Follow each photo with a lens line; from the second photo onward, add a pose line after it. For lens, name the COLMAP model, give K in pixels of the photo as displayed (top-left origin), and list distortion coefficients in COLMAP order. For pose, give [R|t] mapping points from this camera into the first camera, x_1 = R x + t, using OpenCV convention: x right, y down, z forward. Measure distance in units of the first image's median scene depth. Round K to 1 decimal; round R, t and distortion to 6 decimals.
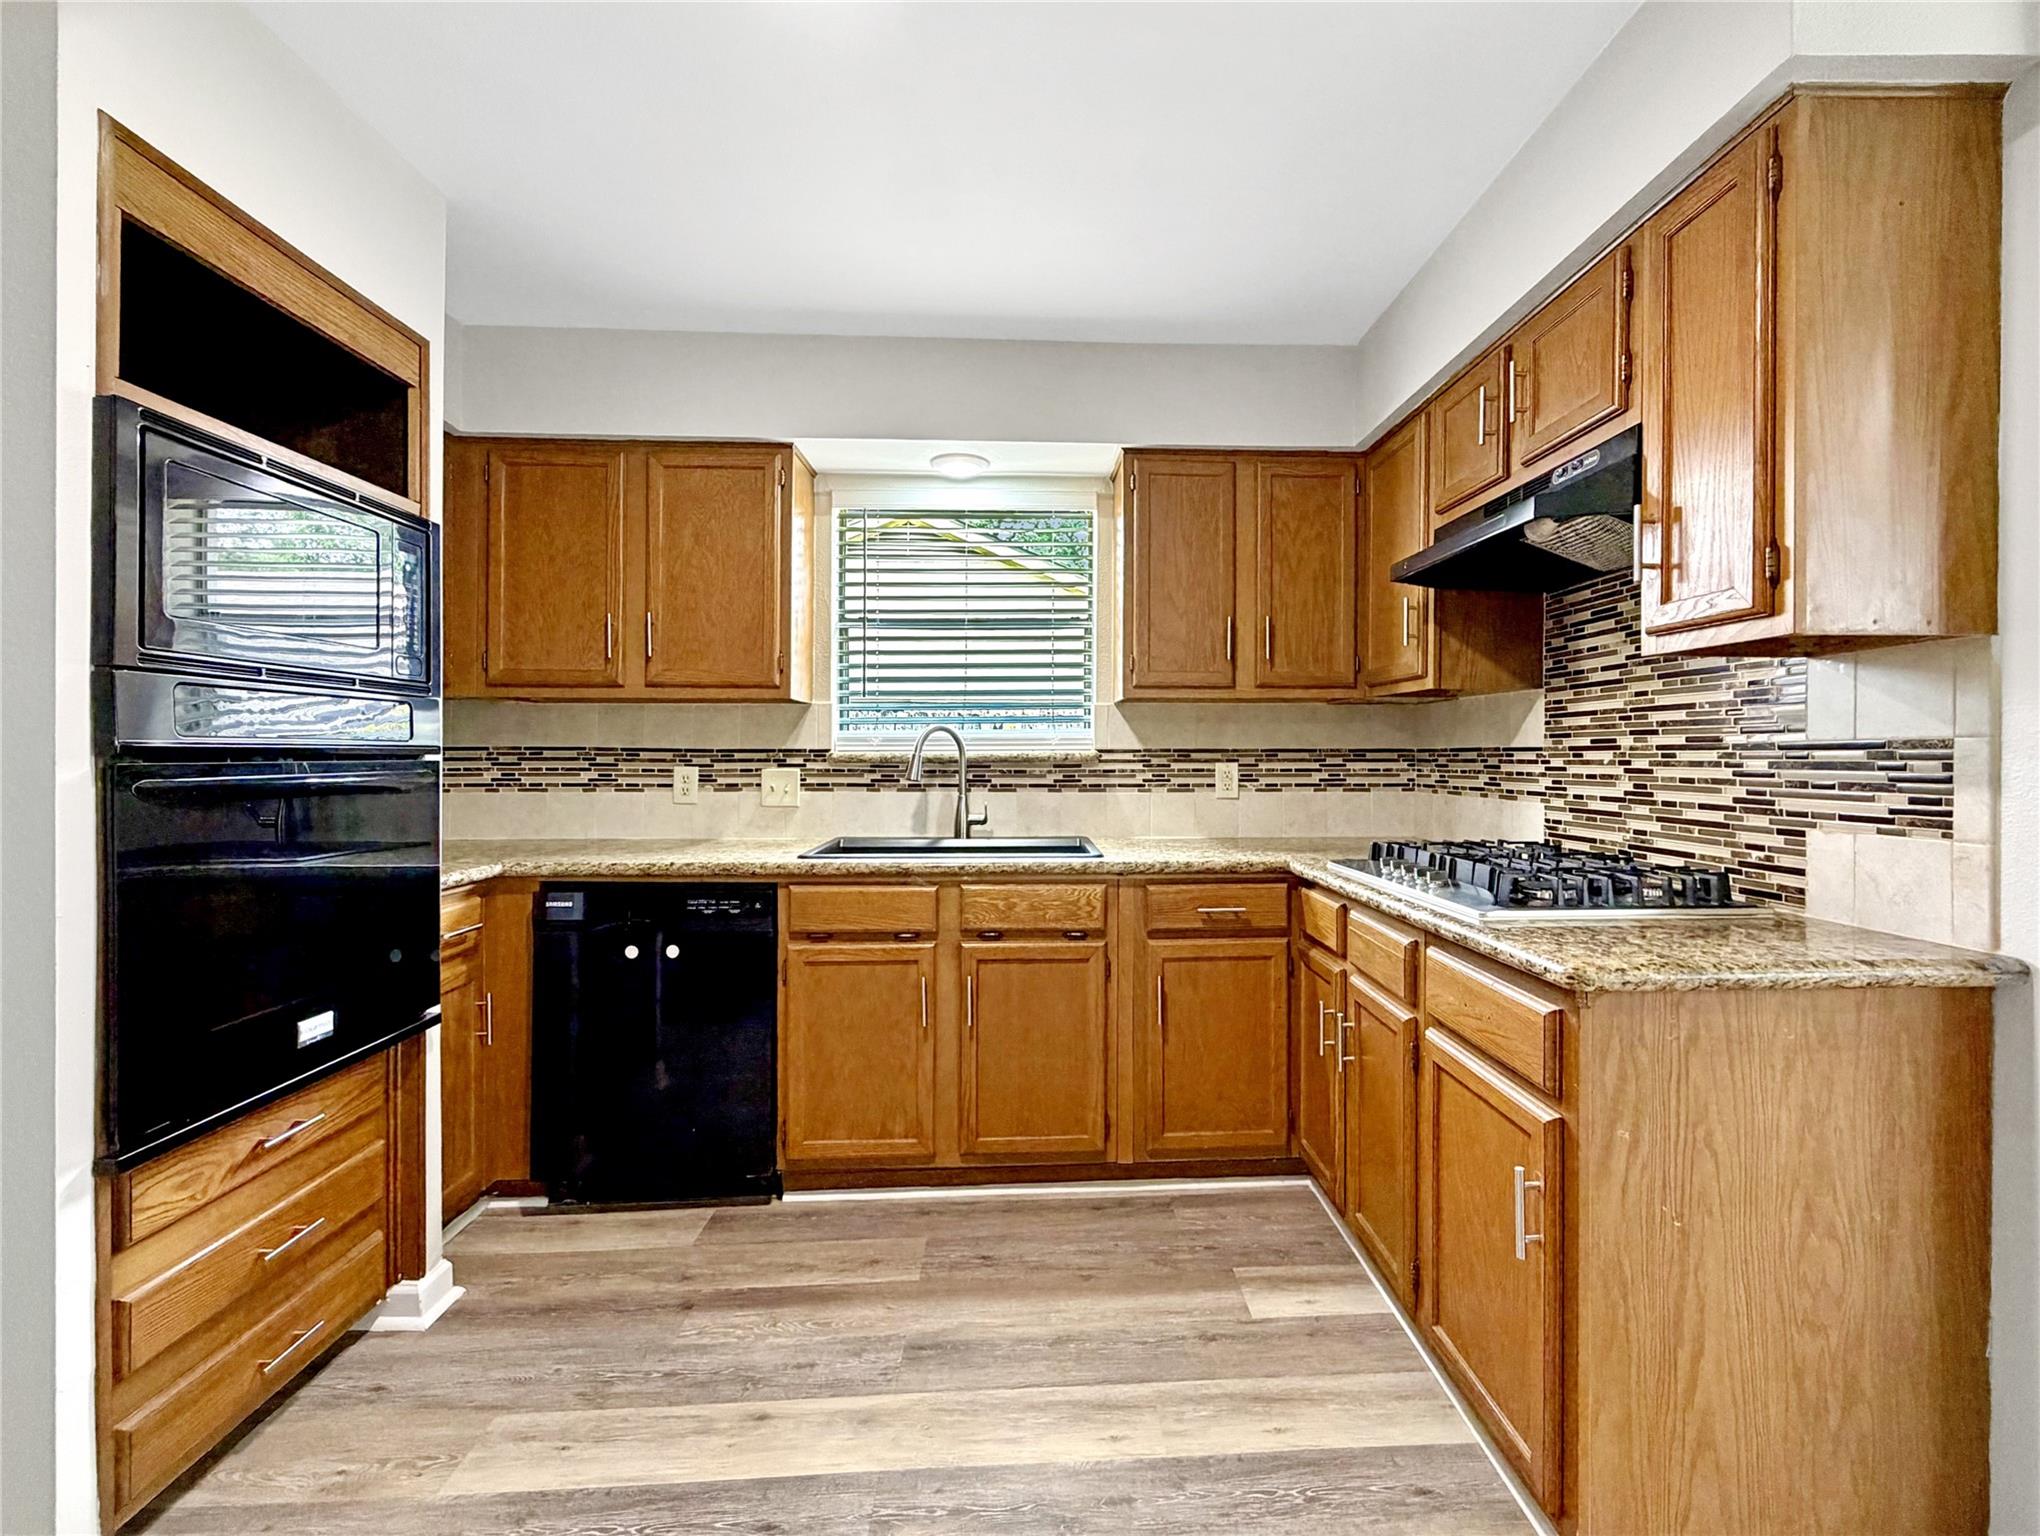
lens RADIAL K [[817.3, 0, 1060.6], [0, 817.3, 751.3], [0, 0, 1]] dist [0.000870, 0.000216]
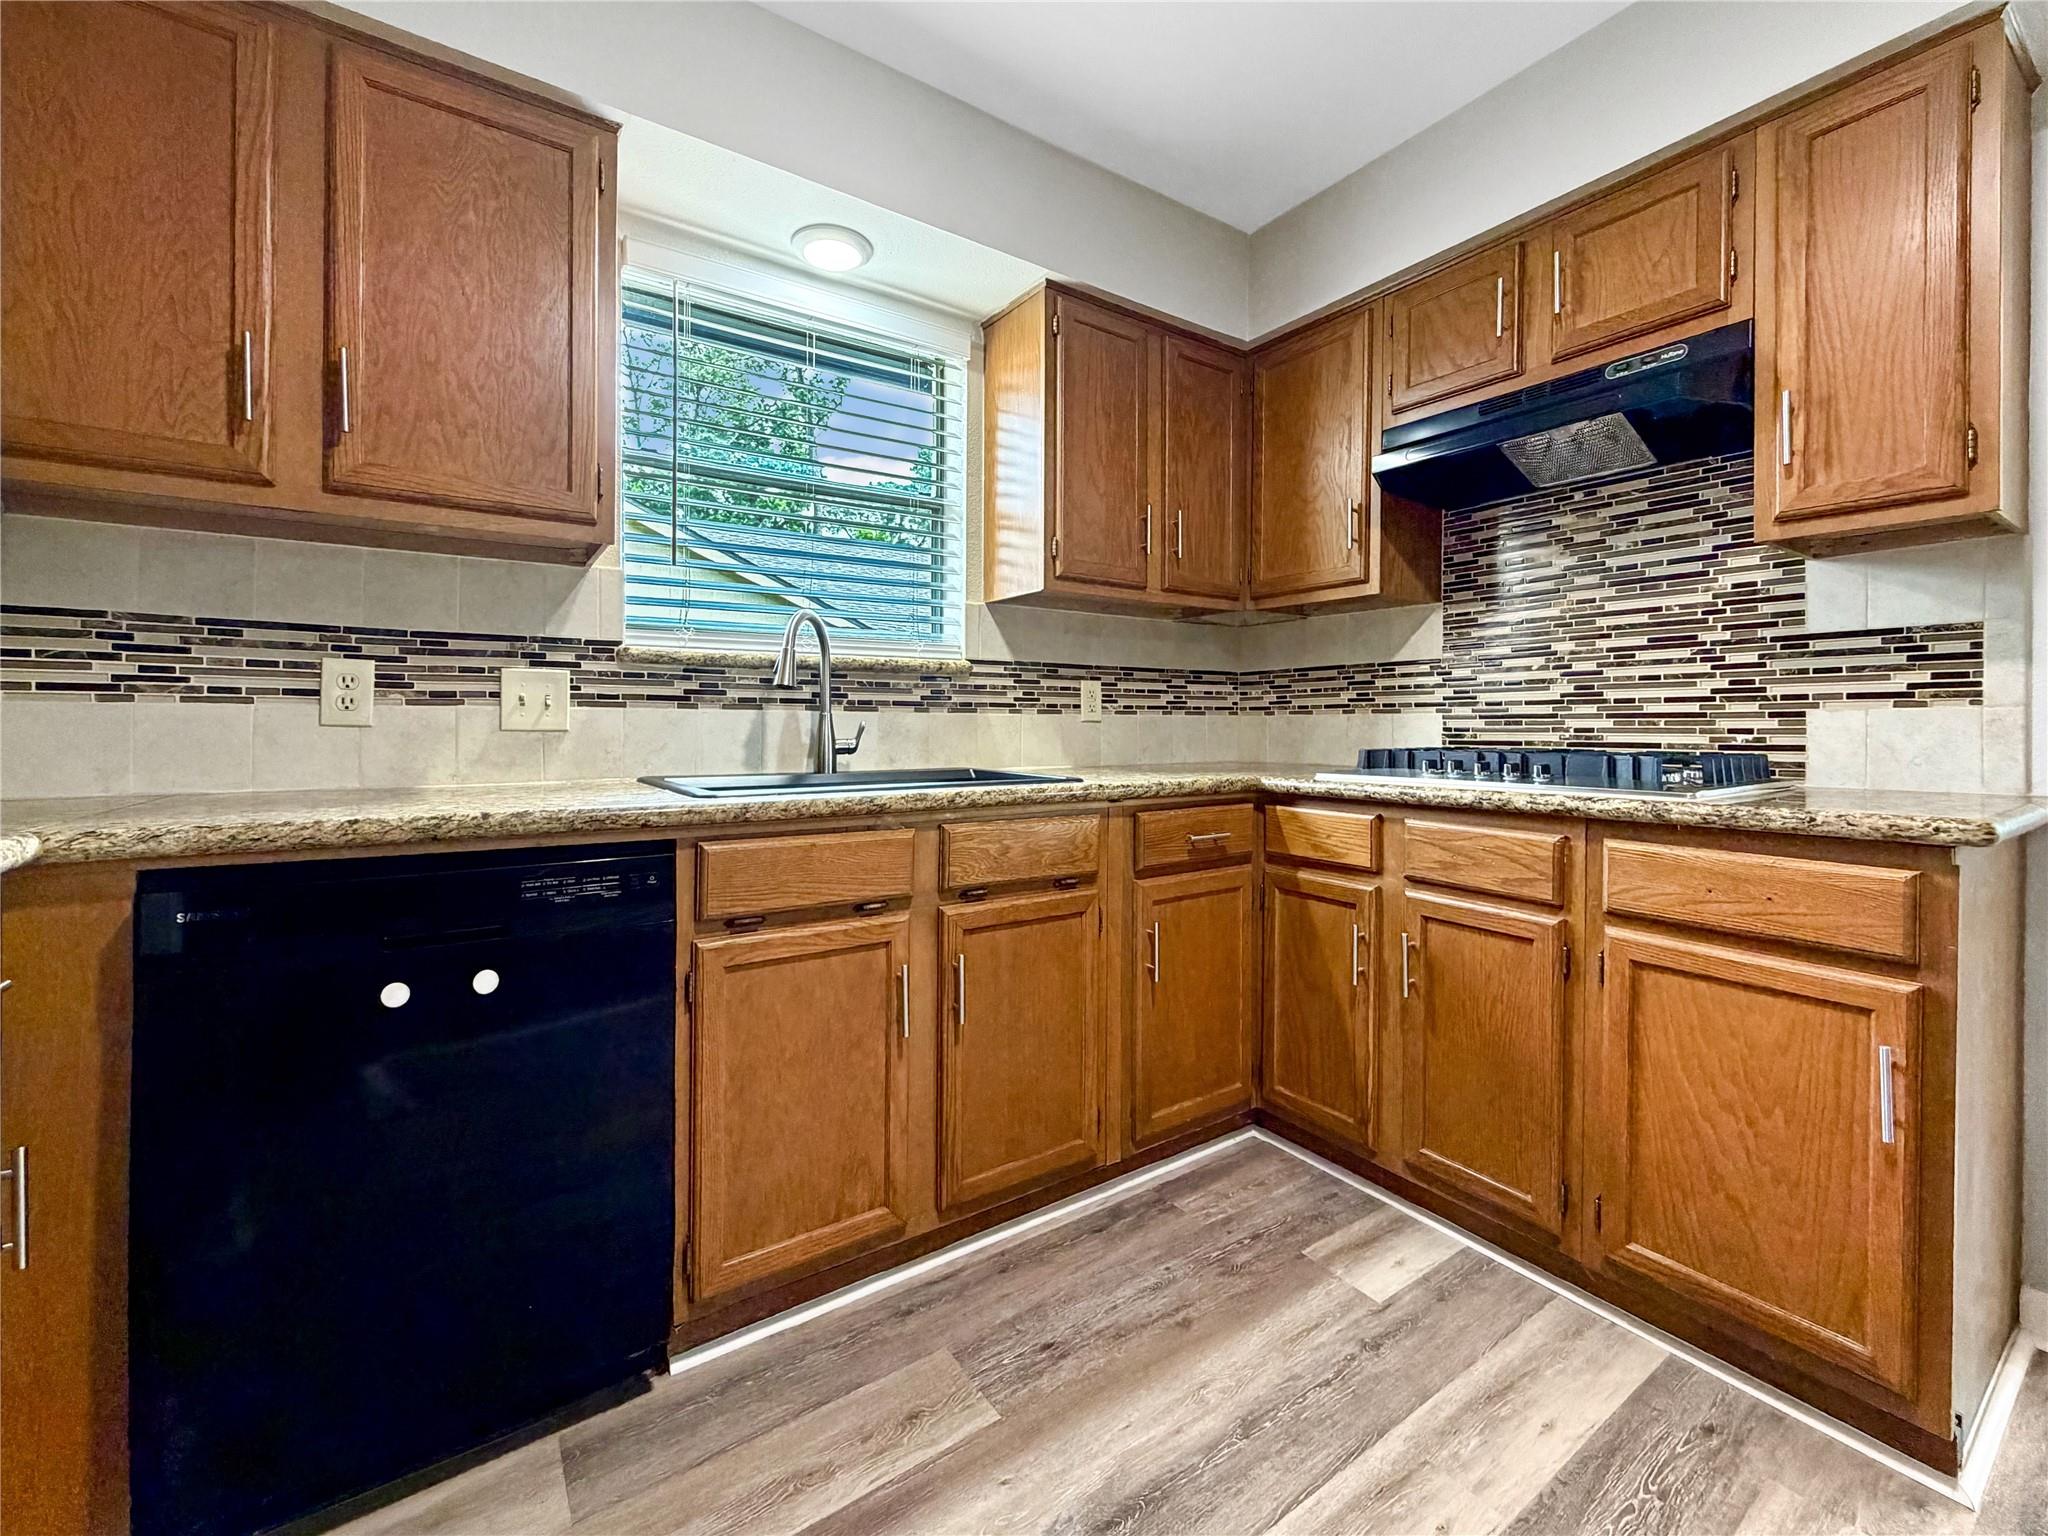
lens RADIAL K [[827.6, 0, 962.6], [0, 827.6, 723.4], [0, 0, 1]] dist [-0.000569, -0.000233]
pose [[0.873973, 0.000019, 0.485975, -0.467388], [-0.001130, 0.999997, 0.001992, 0.077651], [-0.485974, -0.002290, 0.873970, 0.388236]]
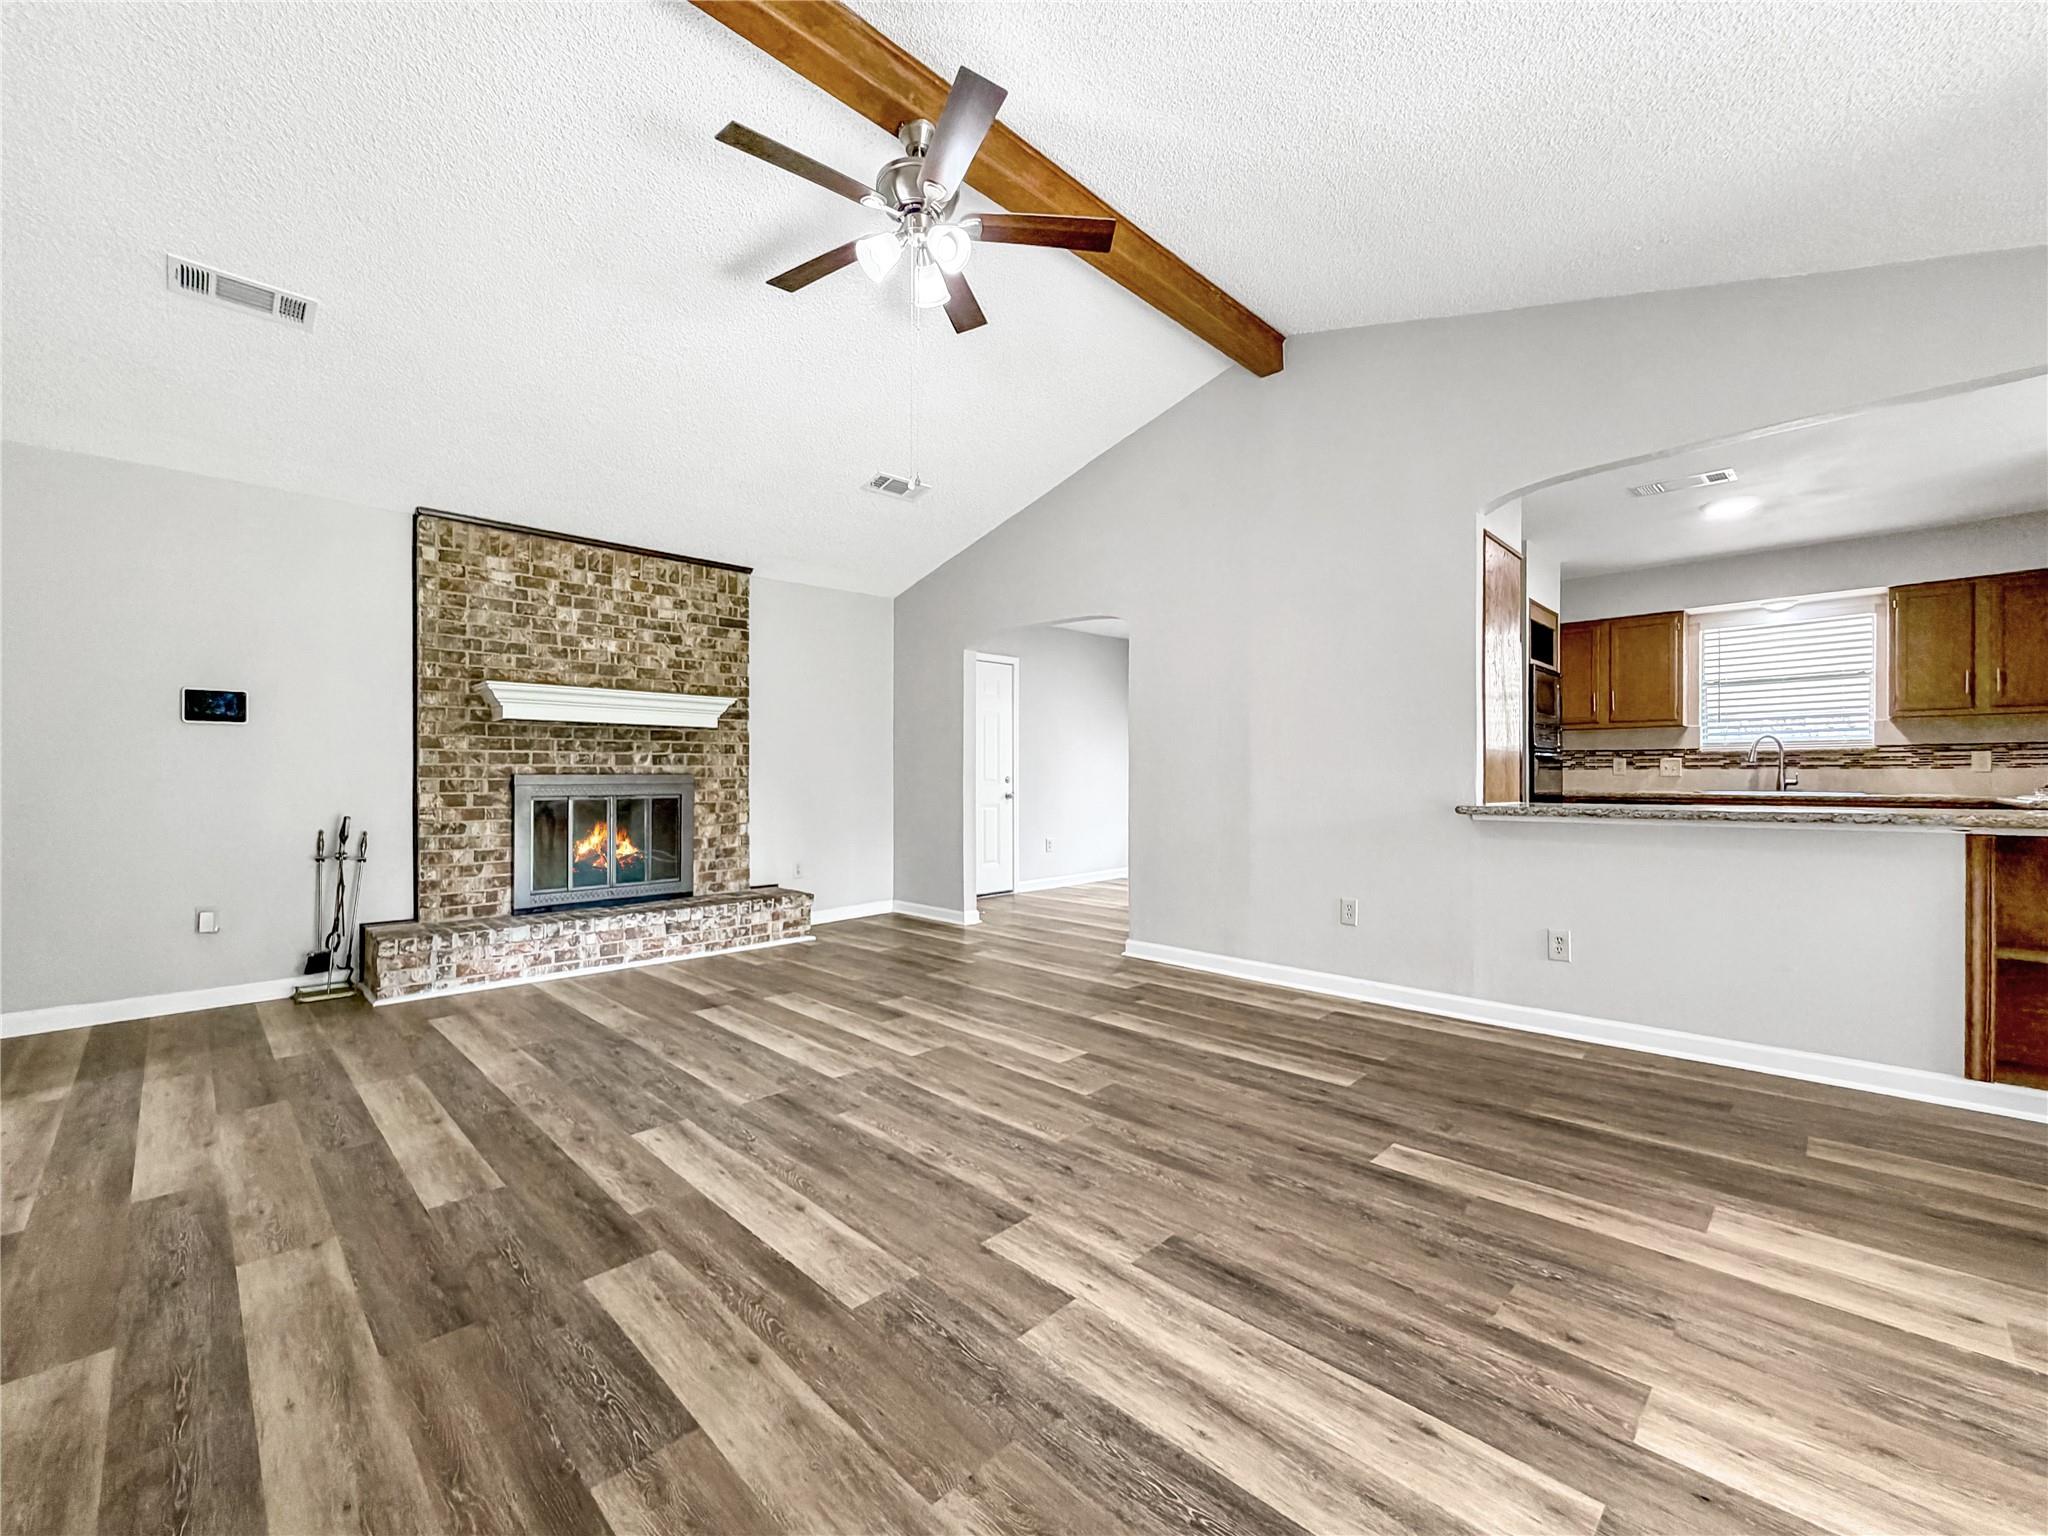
lens RADIAL K [[849.9, 0, 1094.9], [0, 849.9, 777.3], [0, 0, 1]] dist [-0.001026, -0.000067]
pose [[0.702377, -0.000025, -0.711805, 0.220619], [0.001096, 0.999999, 0.001047, 0.084677], [0.711804, -0.001516, 0.702376, -2.034136]]
